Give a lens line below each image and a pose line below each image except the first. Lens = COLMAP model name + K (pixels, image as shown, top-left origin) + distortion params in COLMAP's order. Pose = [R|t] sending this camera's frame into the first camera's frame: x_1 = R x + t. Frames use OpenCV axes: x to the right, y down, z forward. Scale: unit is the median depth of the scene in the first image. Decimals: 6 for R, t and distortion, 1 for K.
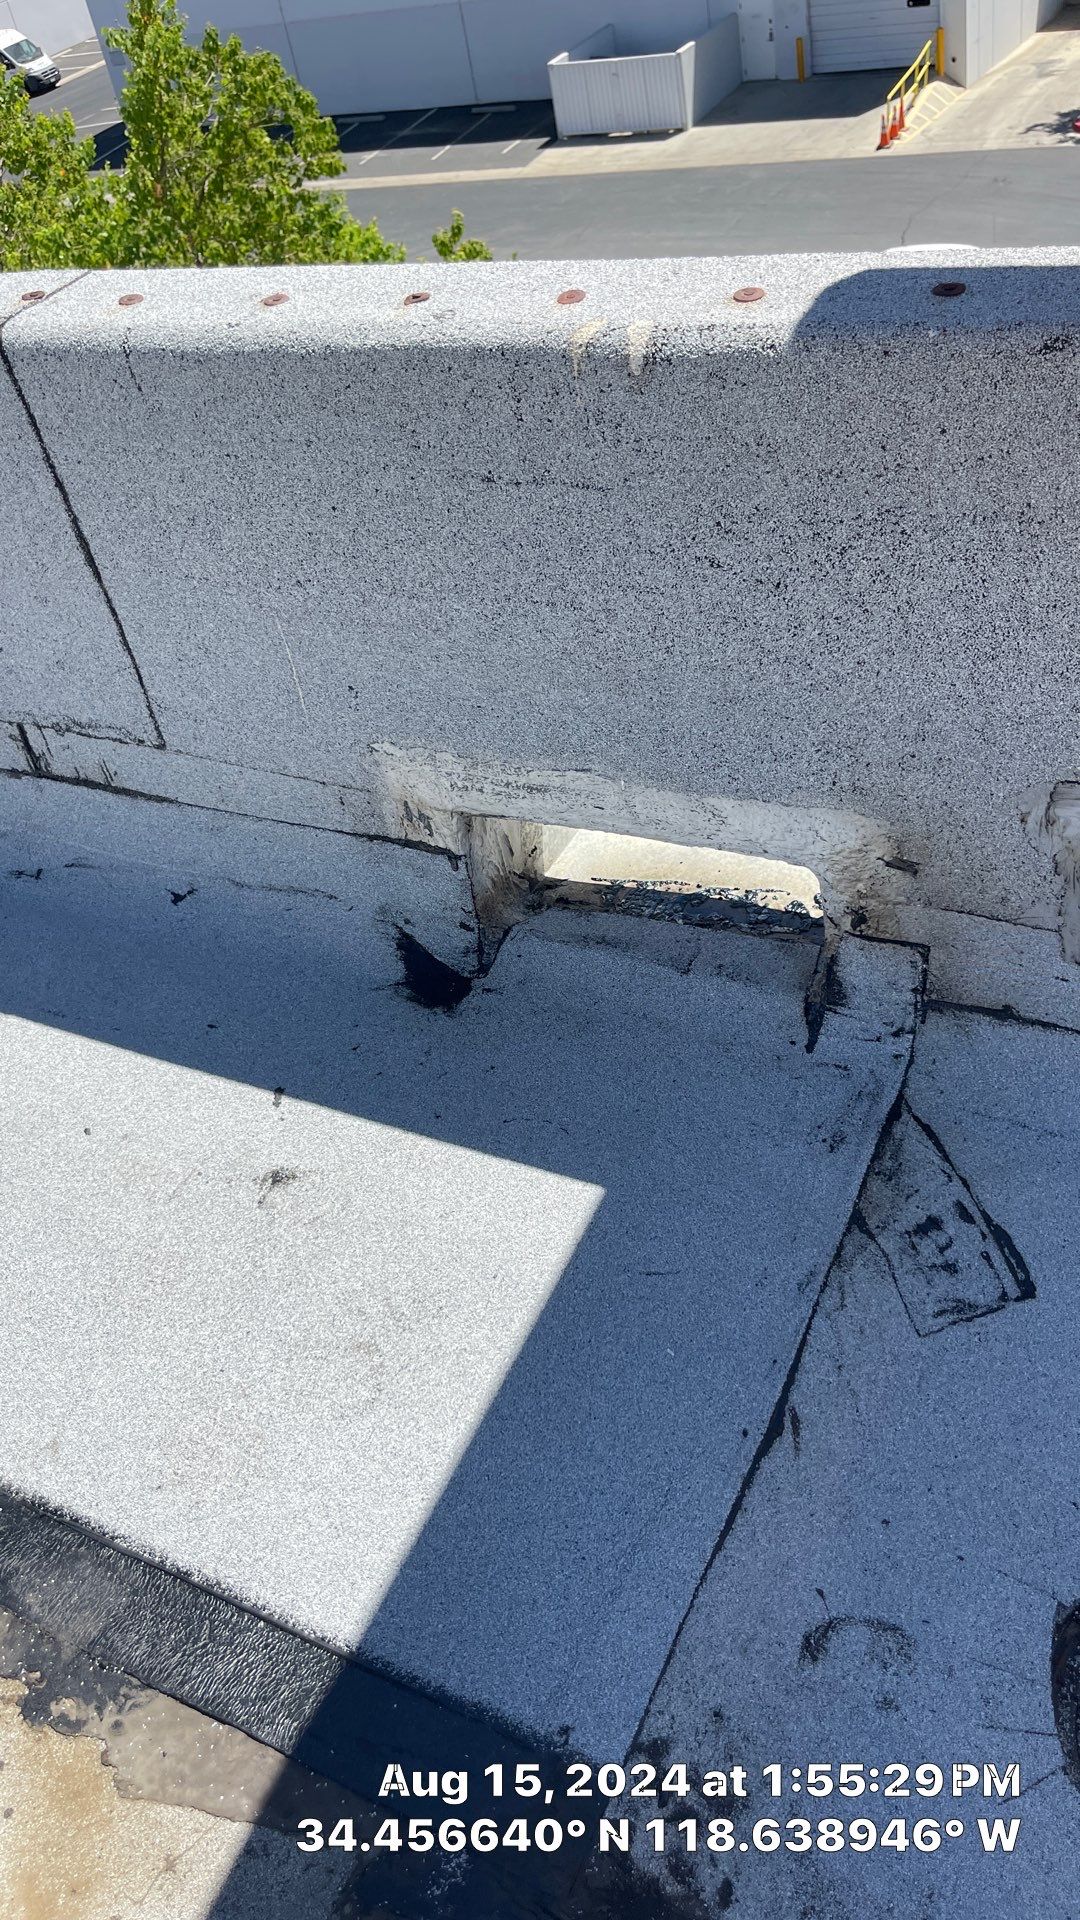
lens RADIAL K [[1457.2, 0, 542.8], [0, 1457.2, 970.1], [0, 0, 1]] dist [0.046797, -0.061159]
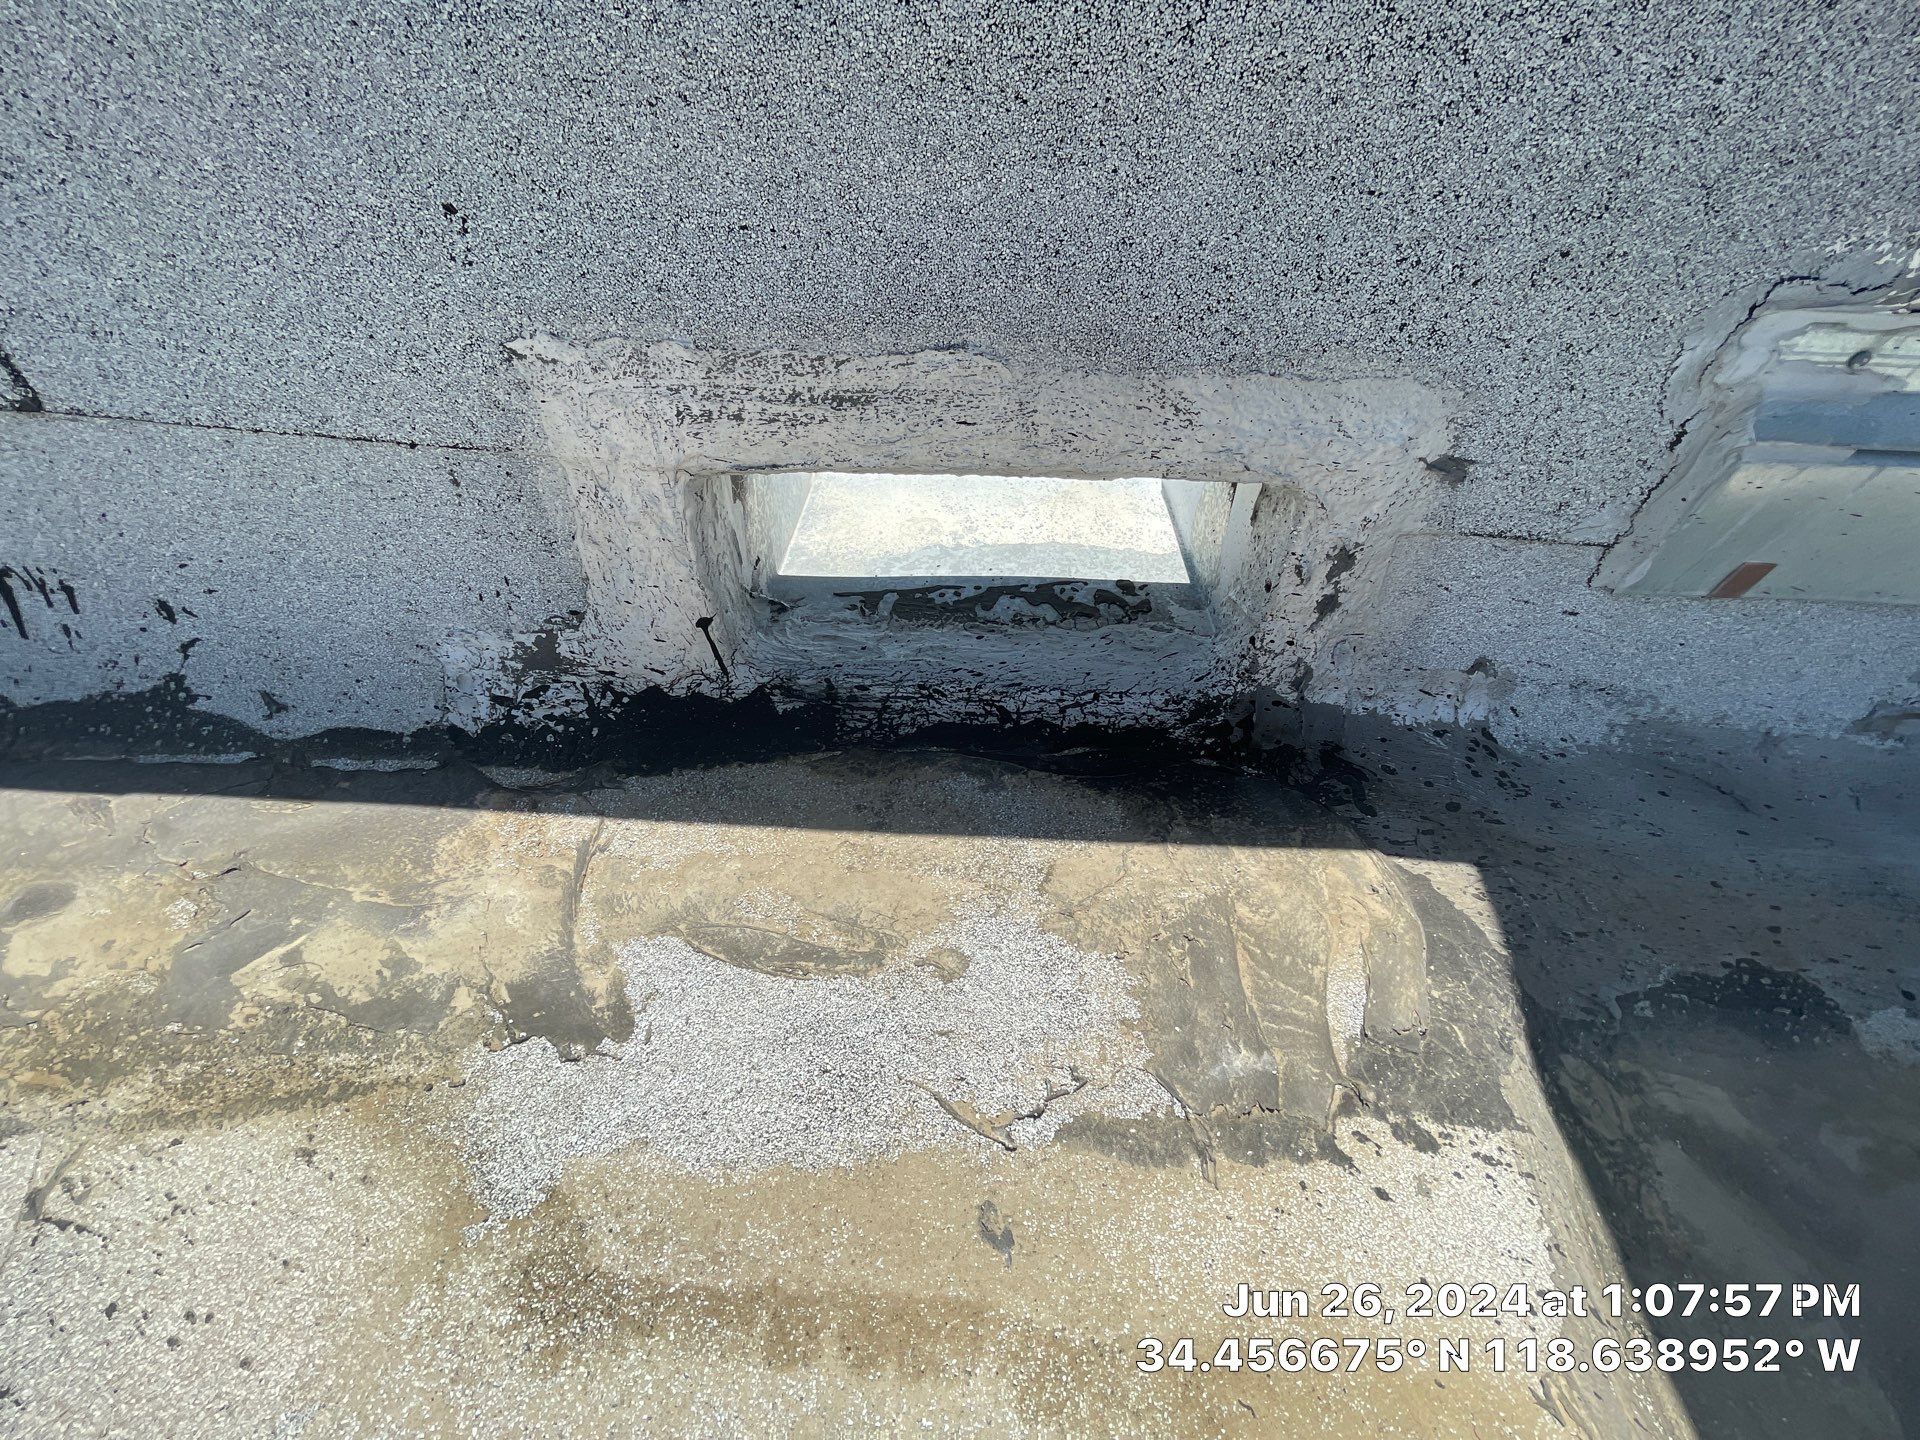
lens RADIAL K [[760.8, 0, 964.1], [0, 760.8, 696.9], [0, 0, 1]] dist [-0.000912, 0.005364]
pose [[0.881499, -0.131536, 0.453495, -0.131440], [0.142607, 0.989730, 0.009872, -0.000997], [-0.450137, 0.055970, 0.891204, 0.779159]]
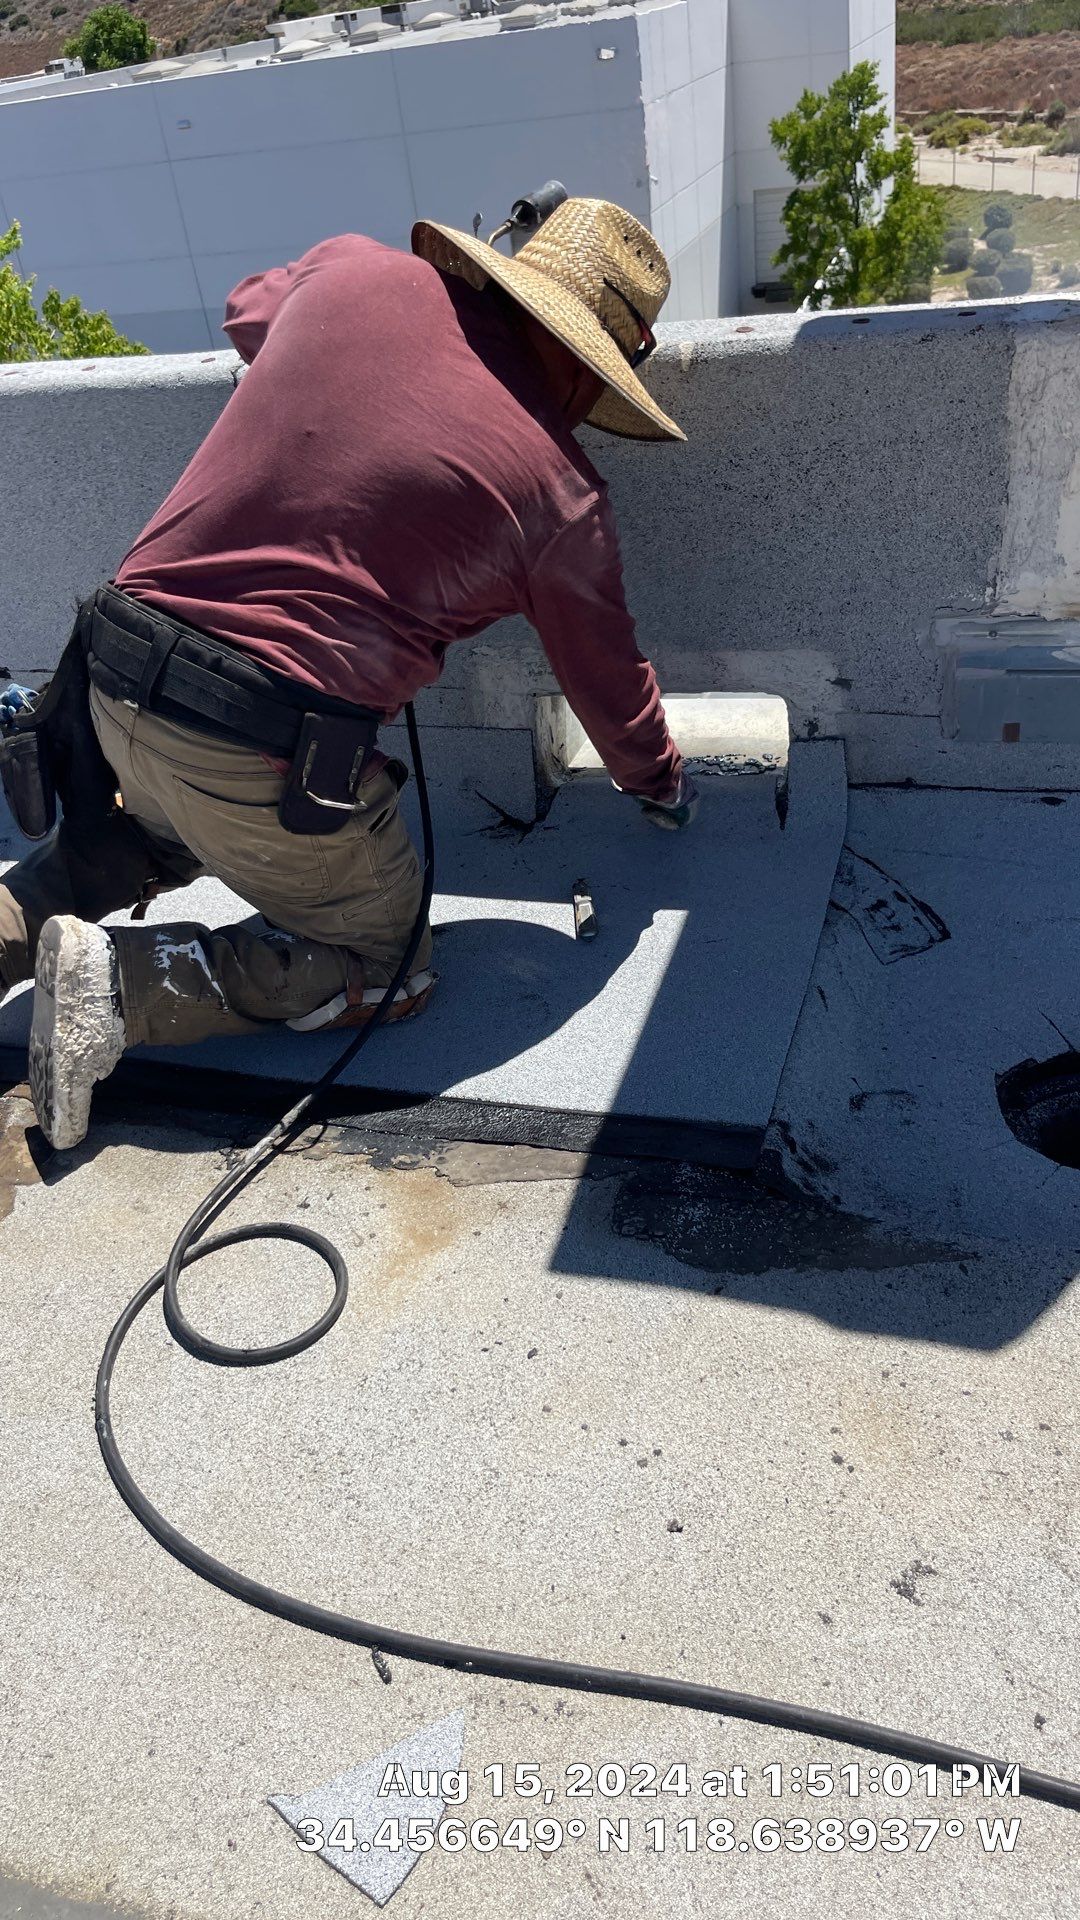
lens RADIAL K [[1457.2, 0, 542.8], [0, 1457.2, 970.1], [0, 0, 1]] dist [0.046797, -0.061159]
pose [[0.985061, -0.041374, 0.167162, -0.353397], [0.068135, 0.985137, -0.157678, 0.462975], [-0.158154, 0.166712, 0.973239, -0.450152]]
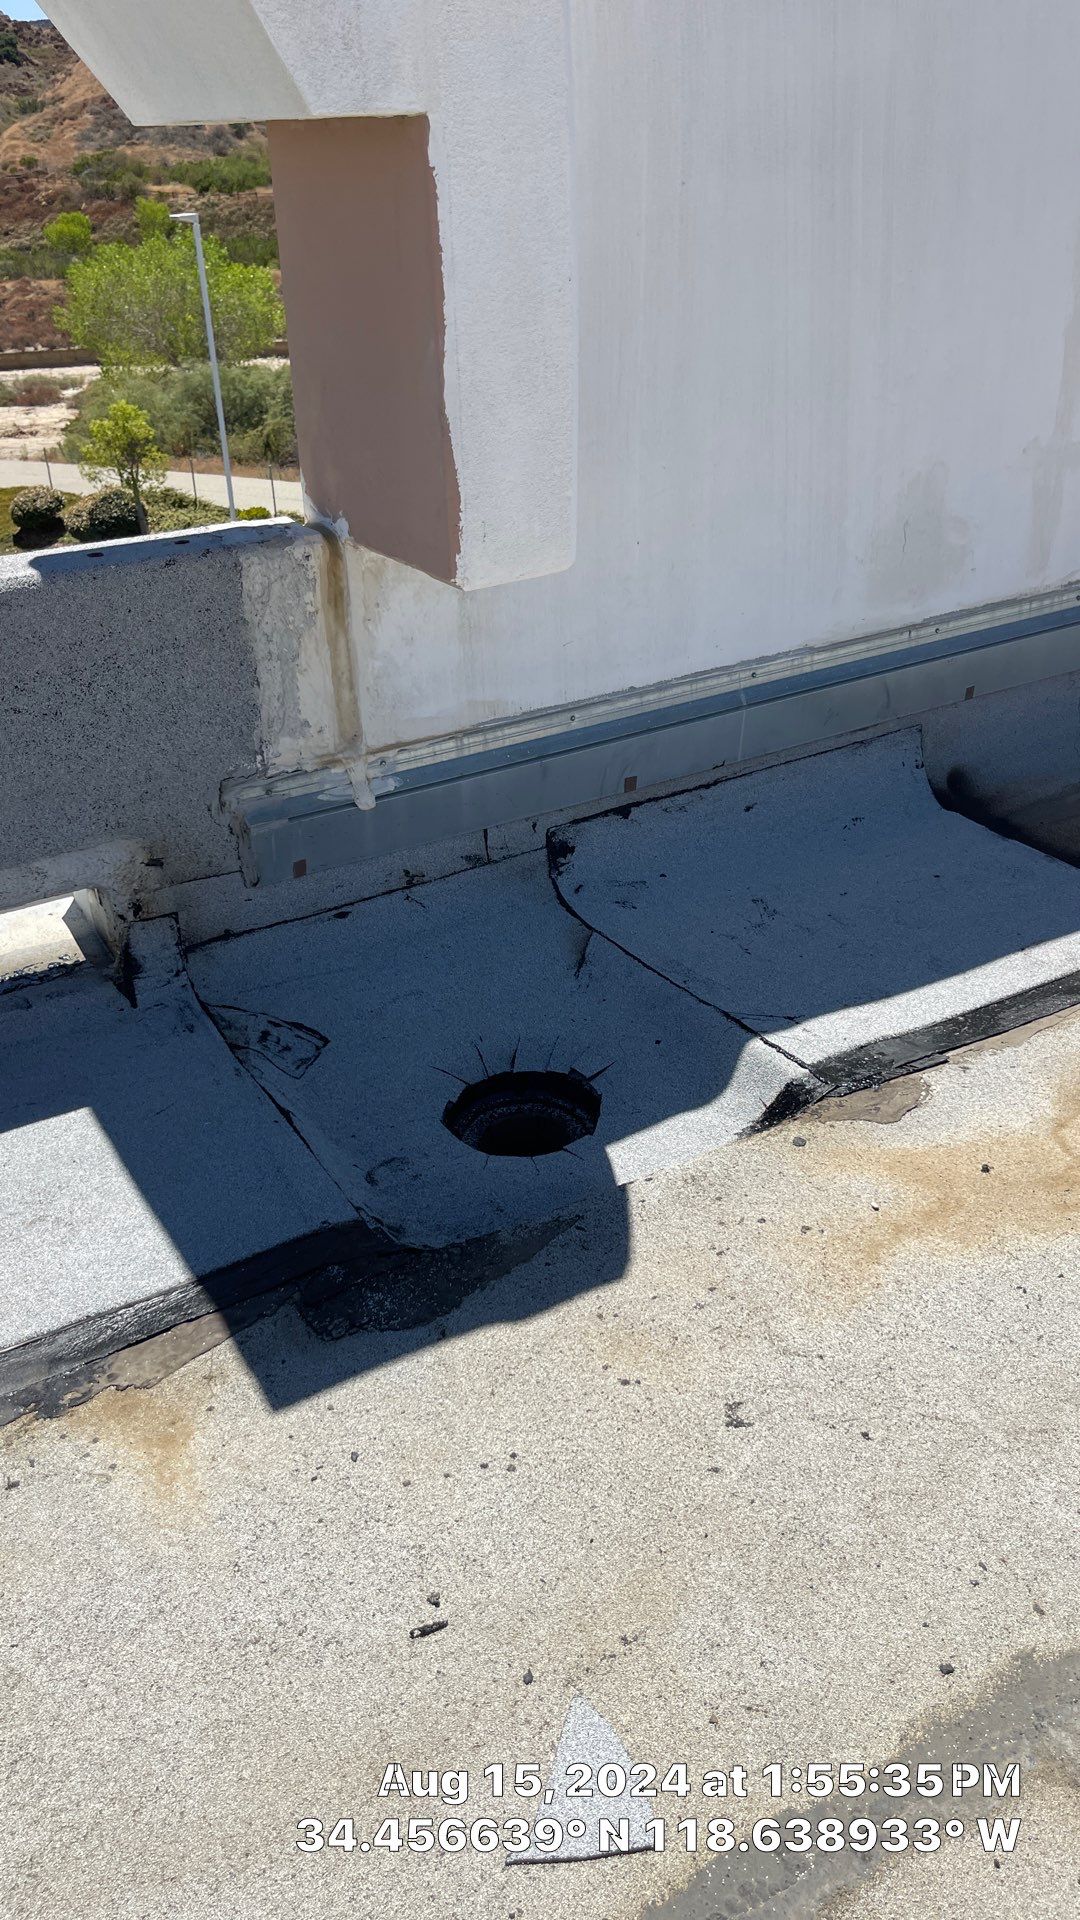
lens RADIAL K [[1457.2, 0, 542.8], [0, 1457.2, 970.1], [0, 0, 1]] dist [0.046797, -0.061159]
pose [[0.548050, -0.265857, 0.793070, -0.926671], [0.511344, 0.856828, -0.066133, 0.393850], [-0.661943, 0.441776, 0.605529, -0.325620]]
